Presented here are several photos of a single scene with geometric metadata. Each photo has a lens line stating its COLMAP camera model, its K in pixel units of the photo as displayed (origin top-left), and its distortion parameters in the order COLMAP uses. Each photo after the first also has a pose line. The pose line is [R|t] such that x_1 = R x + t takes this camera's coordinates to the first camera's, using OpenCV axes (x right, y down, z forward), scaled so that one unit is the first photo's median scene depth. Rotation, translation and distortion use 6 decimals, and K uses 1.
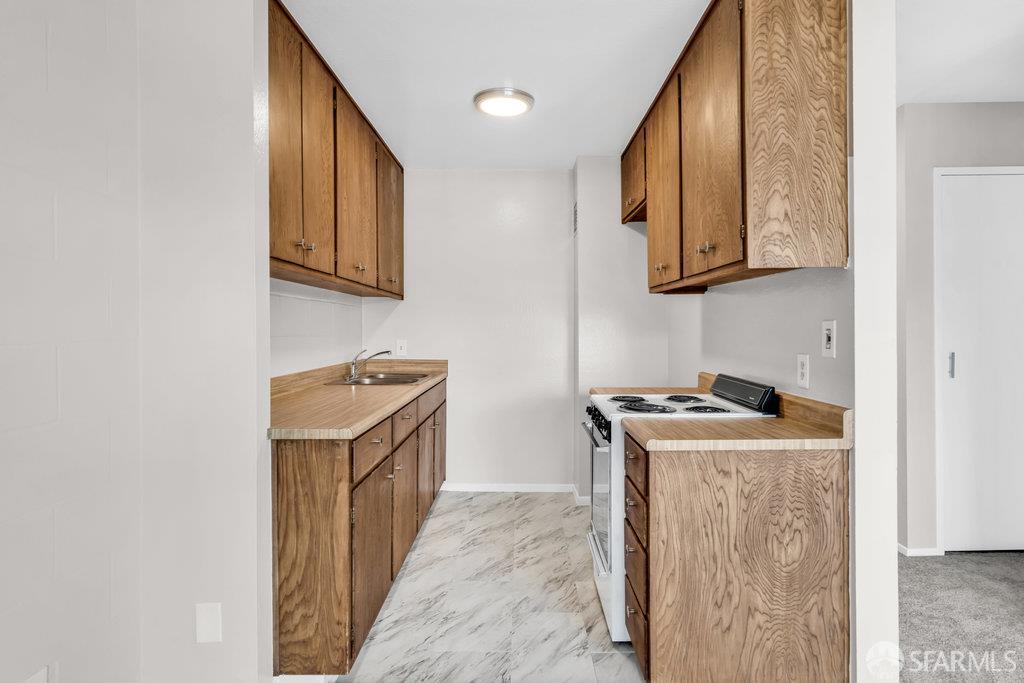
lens RADIAL K [[619.4, 0, 512.1], [0, 619.4, 336.2], [0, 0, 1]] dist [0.001625, 0.000378]
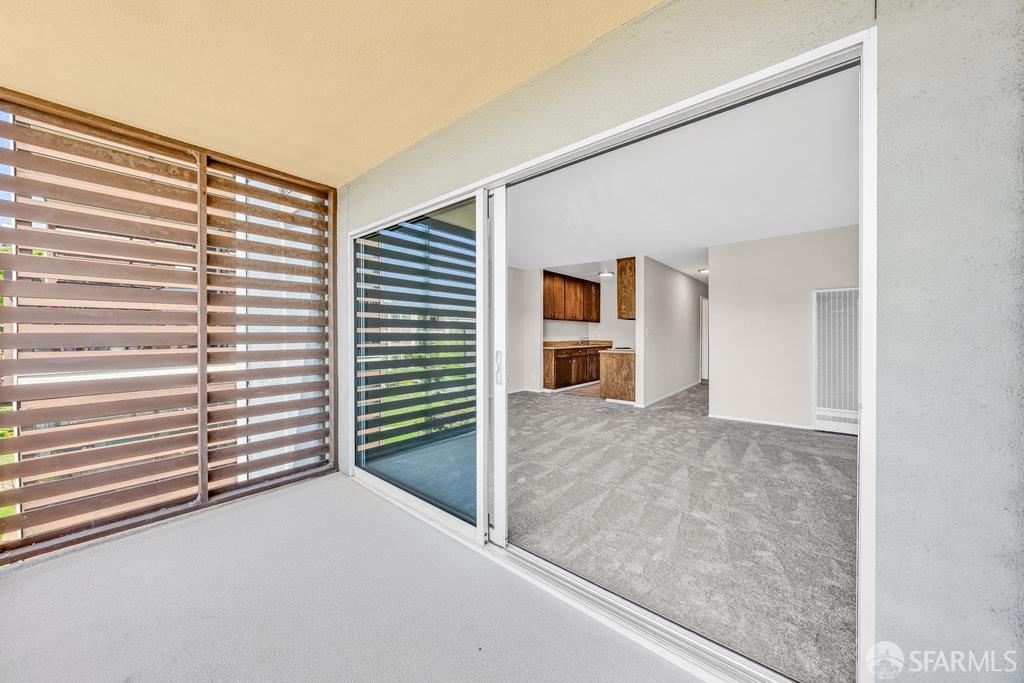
lens RADIAL K [[368.1, 0, 505.6], [0, 368.1, 336.1], [0, 0, 1]] dist [-0.001018, -0.000053]
pose [[0.768399, 0.008664, -0.639912, 1.621179], [-0.007638, 0.999961, 0.004367, 0.031260], [0.639925, 0.001532, 0.768436, -1.982036]]
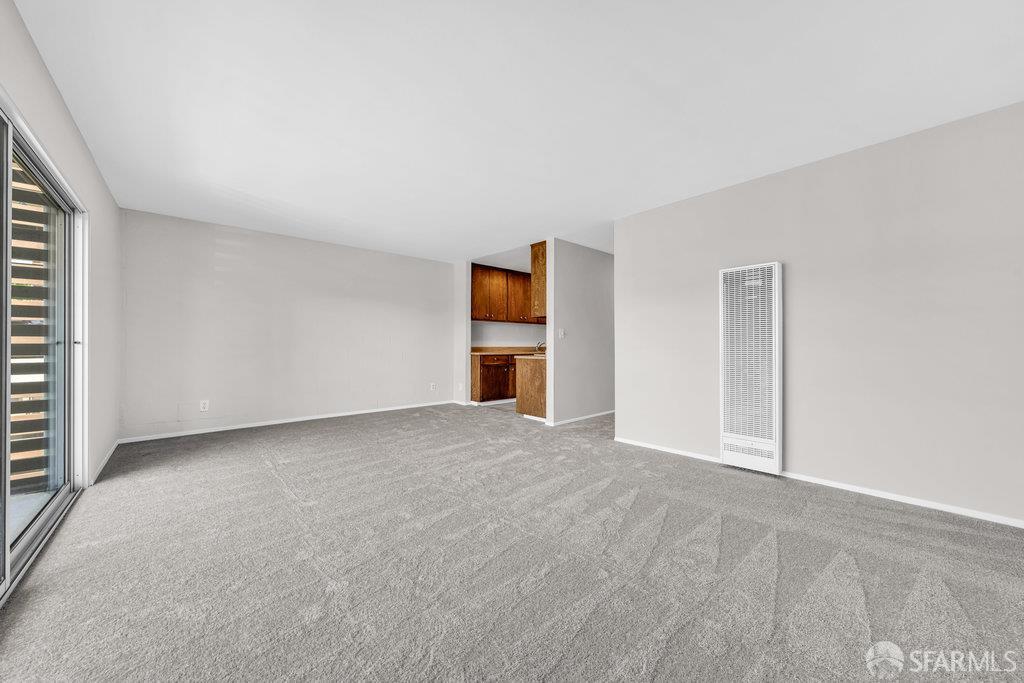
lens RADIAL K [[388.8, 0, 517.9], [0, 388.8, 346.4], [0, 0, 1]] dist [0.000900, 0.000027]
pose [[0.669368, 0.008127, -0.742886, 2.292407], [-0.006139, 0.999967, 0.005409, 0.078814], [0.742905, 0.000940, 0.669396, -0.875793]]
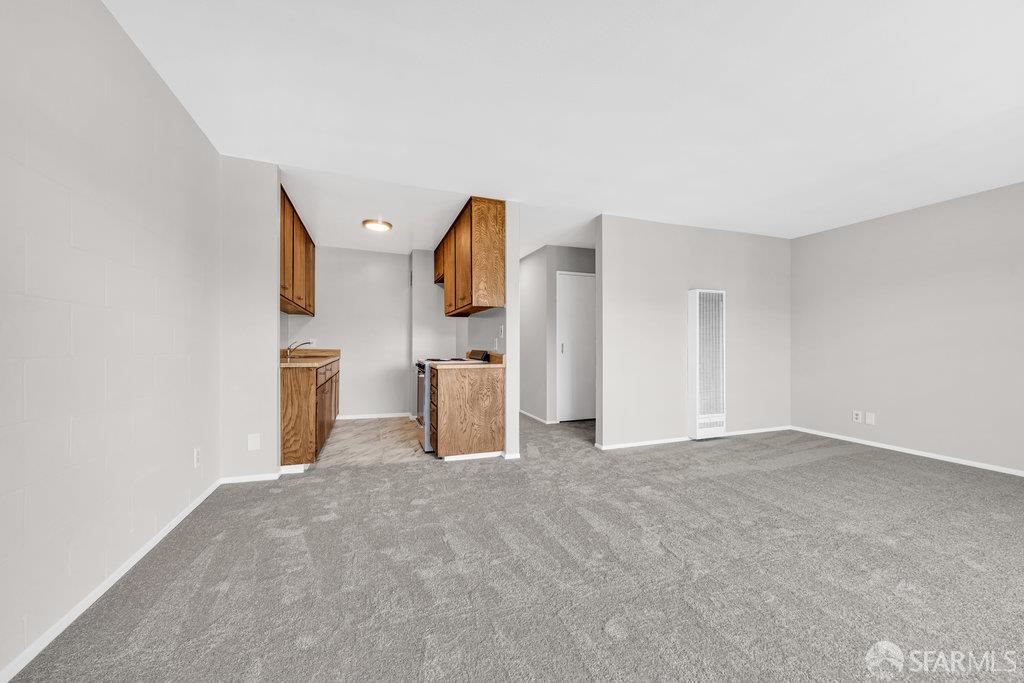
lens RADIAL K [[388.8, 0, 517.9], [0, 388.8, 346.4], [0, 0, 1]] dist [0.000900, 0.000027]
pose [[0.931787, 0.007511, 0.362927, -0.078073], [-0.005133, 0.999959, -0.007515, 0.090715], [-0.362969, 0.005140, 0.931787, -0.754128]]
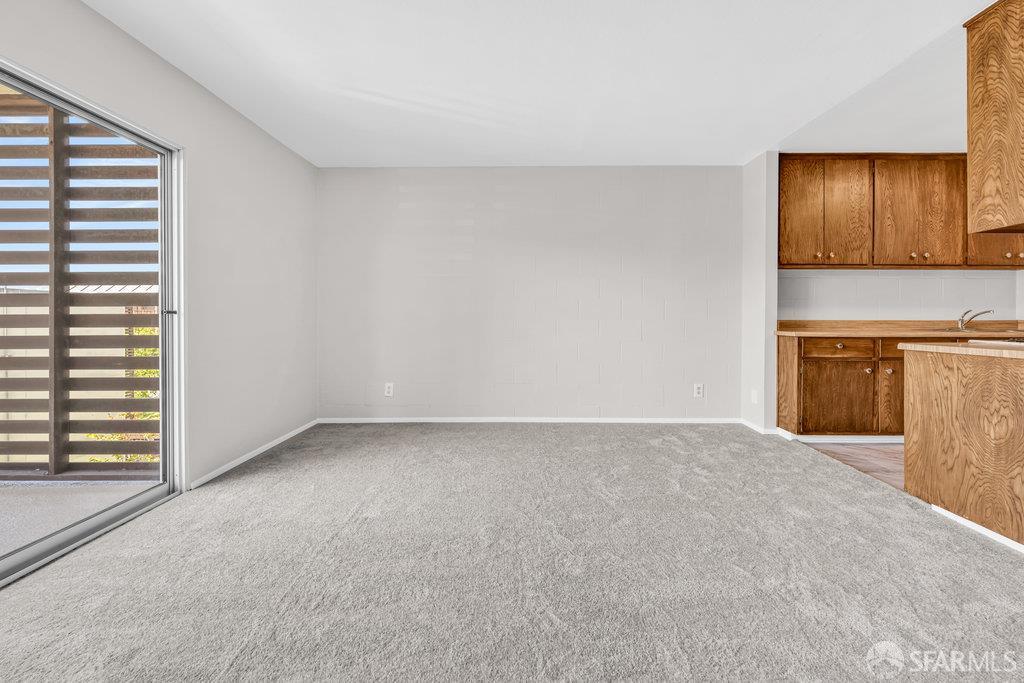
lens RADIAL K [[410.6, 0, 513.7], [0, 410.6, 320.3], [0, 0, 1]] dist [0.001183, 0.000135]
pose [[-0.007474, 0.009103, -0.999931, 1.355590], [-0.003390, 0.999953, 0.009129, 0.091943], [0.999966, 0.003458, -0.007443, -0.088696]]
